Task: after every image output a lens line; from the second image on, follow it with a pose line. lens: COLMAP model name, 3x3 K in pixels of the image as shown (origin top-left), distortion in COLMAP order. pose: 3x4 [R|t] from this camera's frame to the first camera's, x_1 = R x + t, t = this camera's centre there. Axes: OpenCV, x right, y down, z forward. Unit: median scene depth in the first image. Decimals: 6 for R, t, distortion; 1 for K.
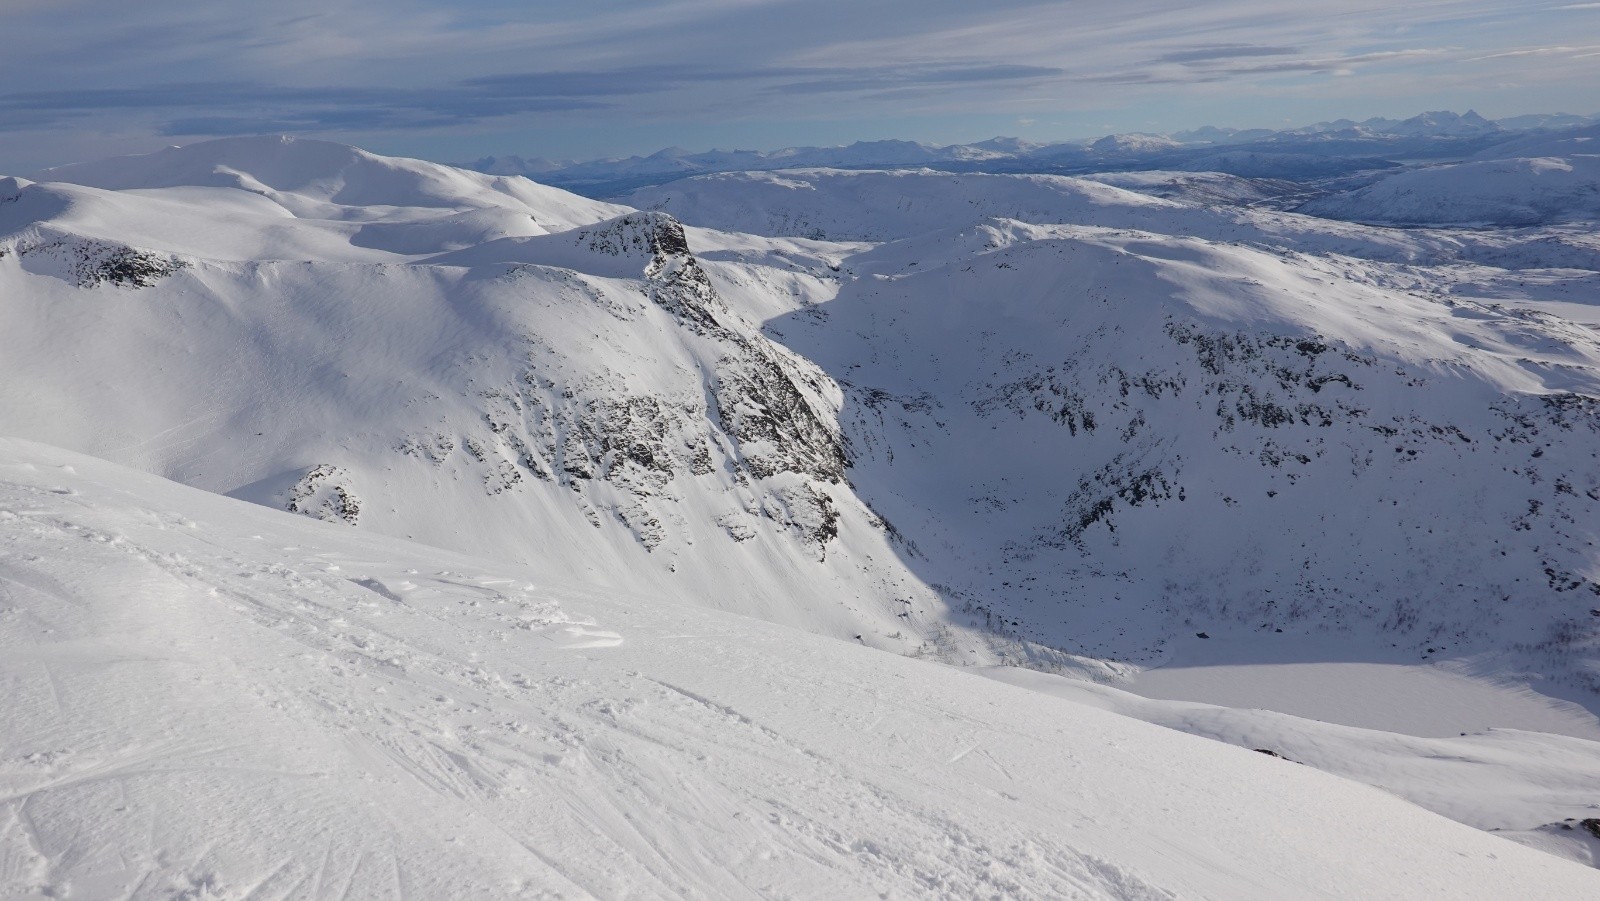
lens RADIAL K [[1310.0, 0, 806.3], [0, 1310.0, 462.1], [0, 0, 1]] dist [0.000597, 0.001670]
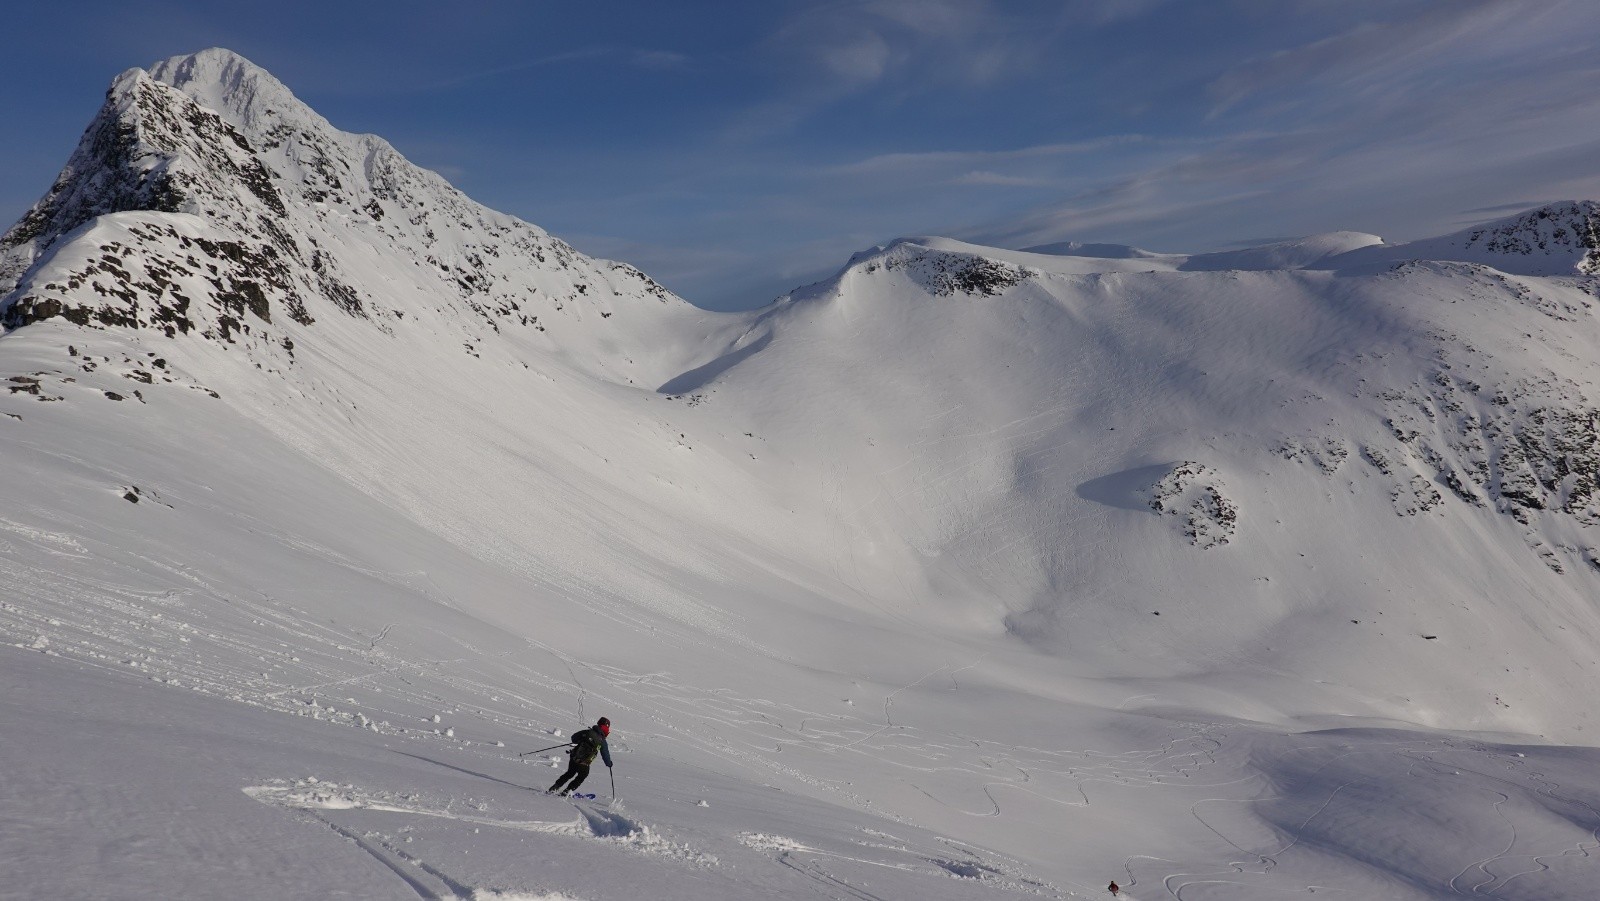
lens RADIAL K [[1072.6, 0, 807.1], [0, 1072.6, 451.7], [0, 0, 1]] dist [0.007355, -0.002702]
pose [[0.836837, 0.038331, -0.546108, -0.174386], [-0.091187, 0.993370, -0.070007, 0.058696], [0.539804, 0.108382, 0.834785, 0.253905]]
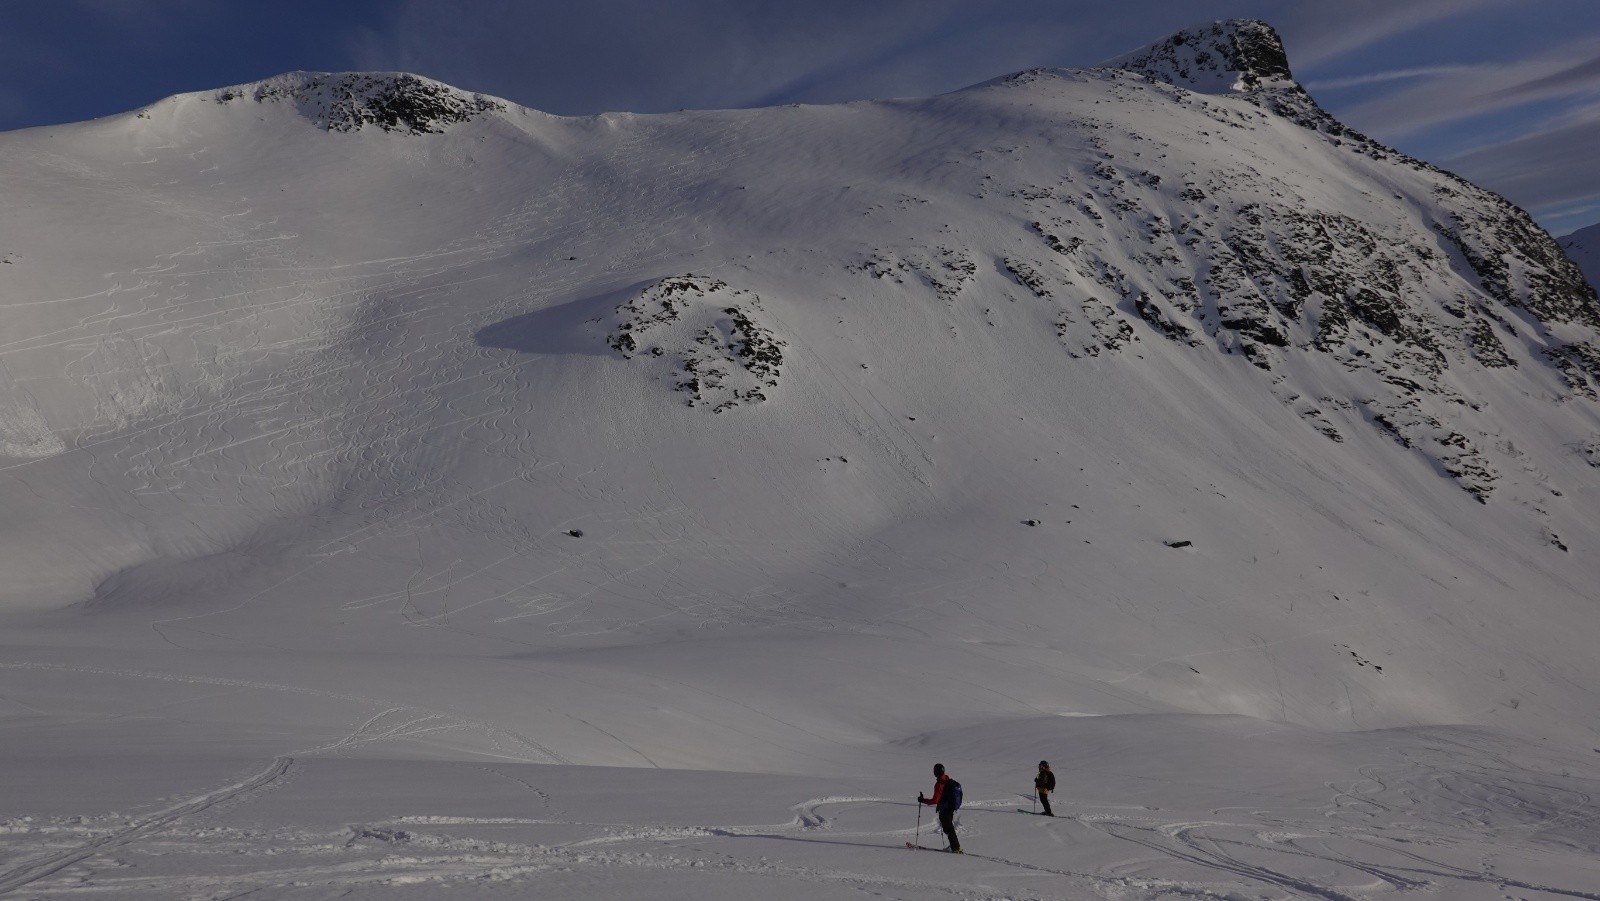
lens RADIAL K [[1076.2, 0, 800.0], [0, 1076.2, 450.5], [0, 0, 1]] dist [0.009796, 0.000435]
pose [[0.968170, -0.038887, -0.247253, -0.223201], [-0.004934, 0.984699, -0.174191, 0.104432], [0.250244, 0.169867, 0.953165, 0.605501]]
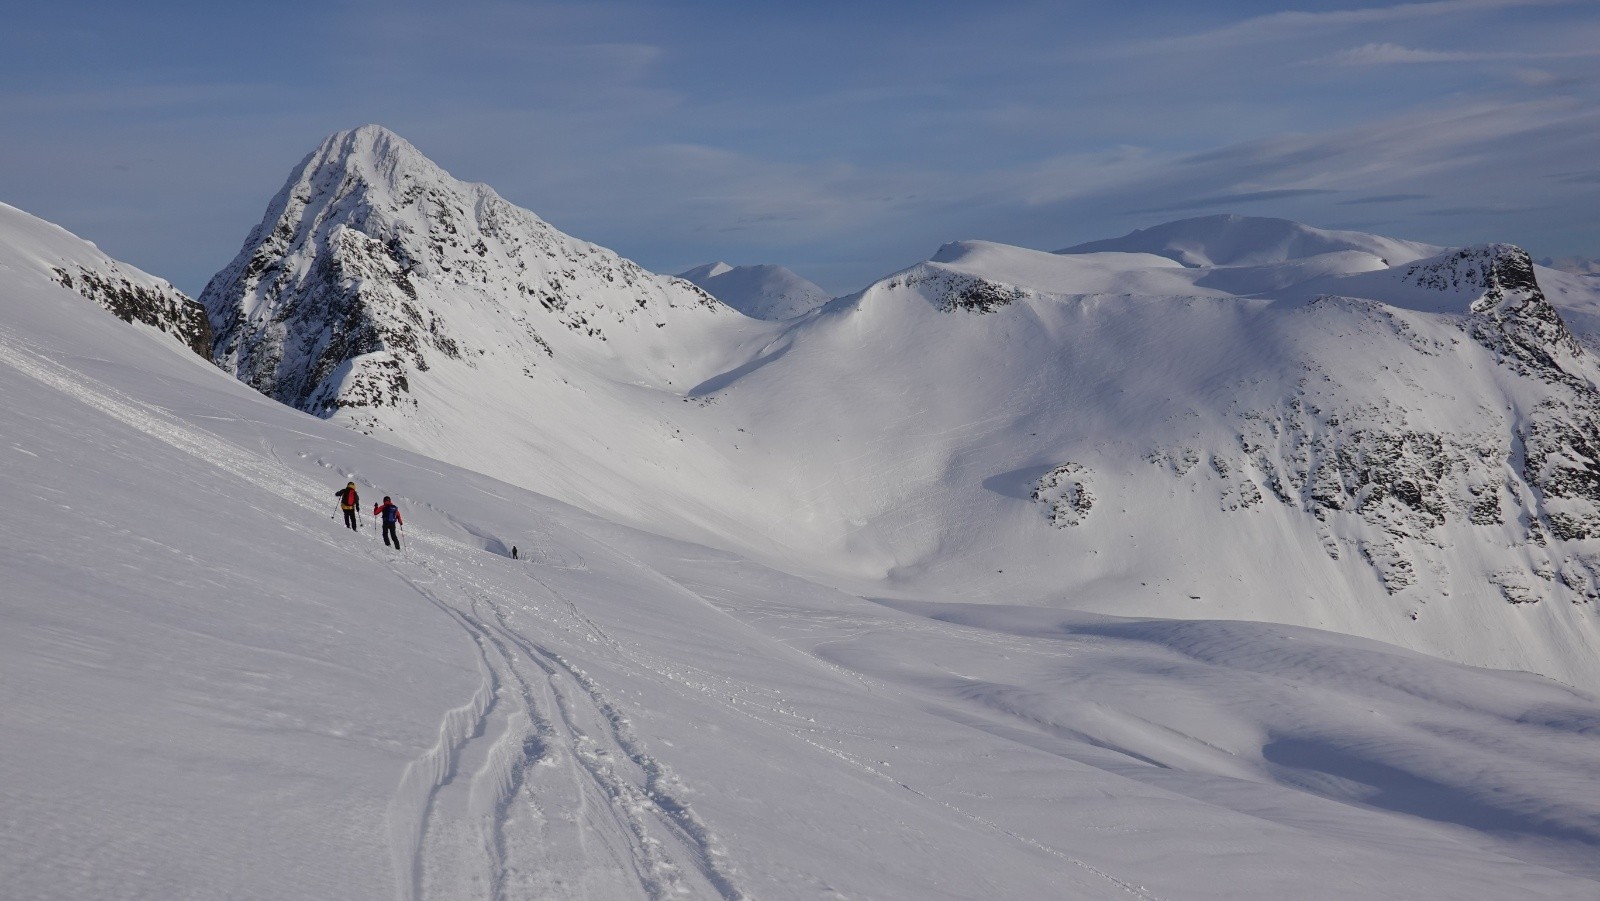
lens RADIAL K [[1310.0, 0, 806.3], [0, 1310.0, 462.1], [0, 0, 1]] dist [0.000597, 0.001670]
pose [[0.738127, 0.081067, -0.669774, 0.173705], [-0.132841, 0.990784, -0.026477, 0.052514], [0.661455, 0.108517, 0.742093, 0.041142]]
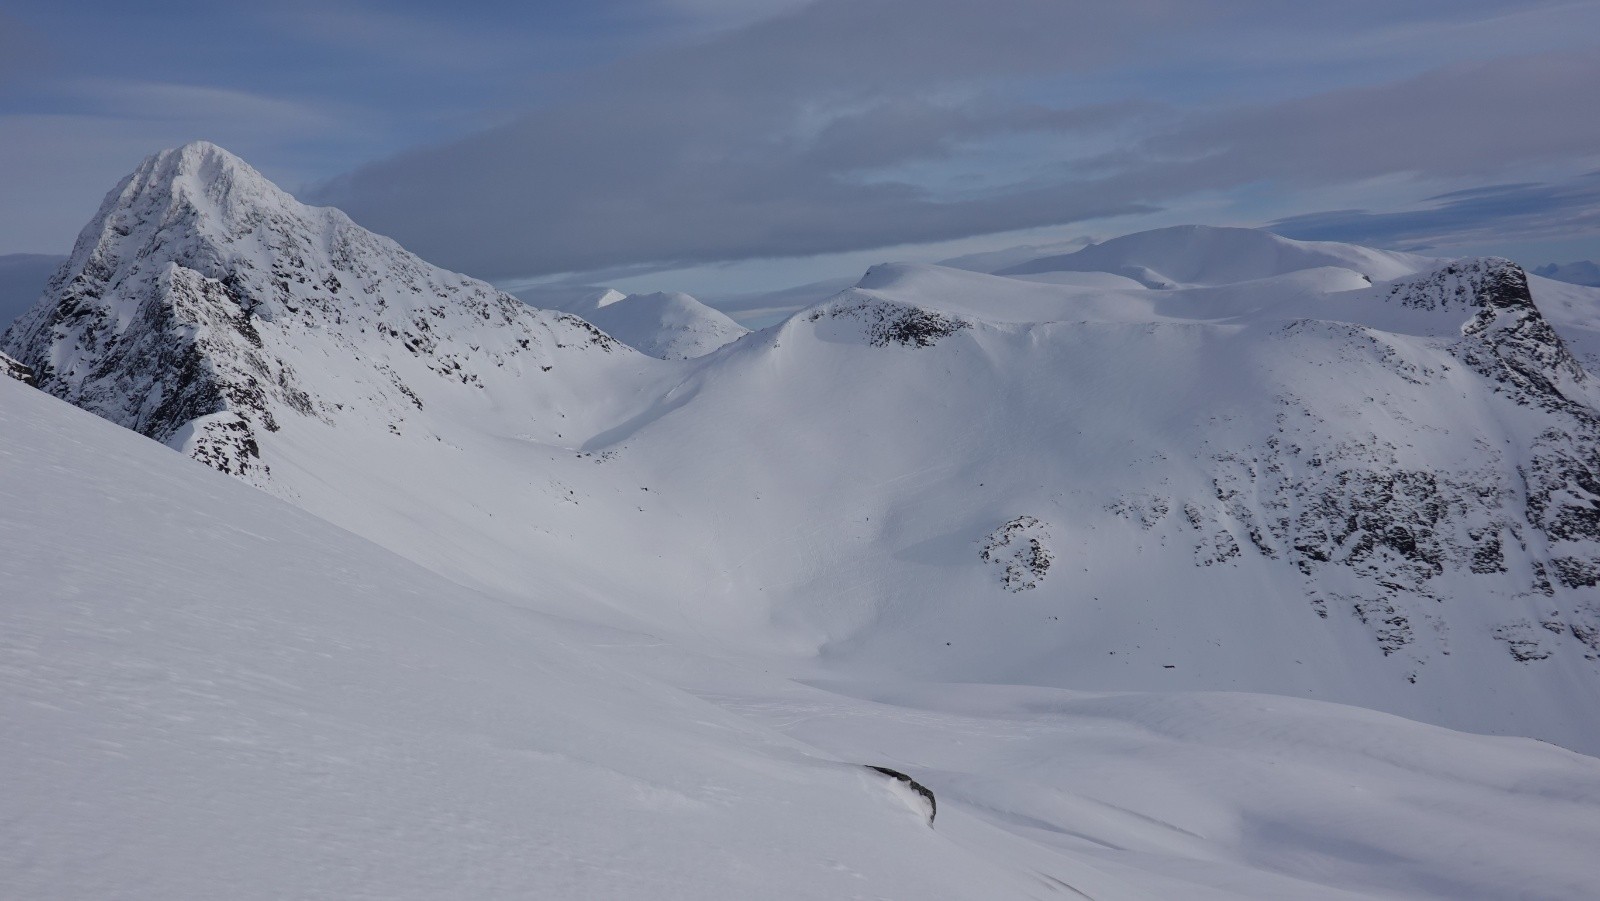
lens RADIAL K [[1540.3, 0, 806.2], [0, 1540.3, 465.9], [0, 0, 1]] dist [-0.006073, 0.018724]
pose [[0.777586, 0.038425, -0.627602, 0.183304], [-0.103516, 0.992335, -0.067499, 0.050900], [0.620197, 0.117453, 0.775603, 0.025758]]
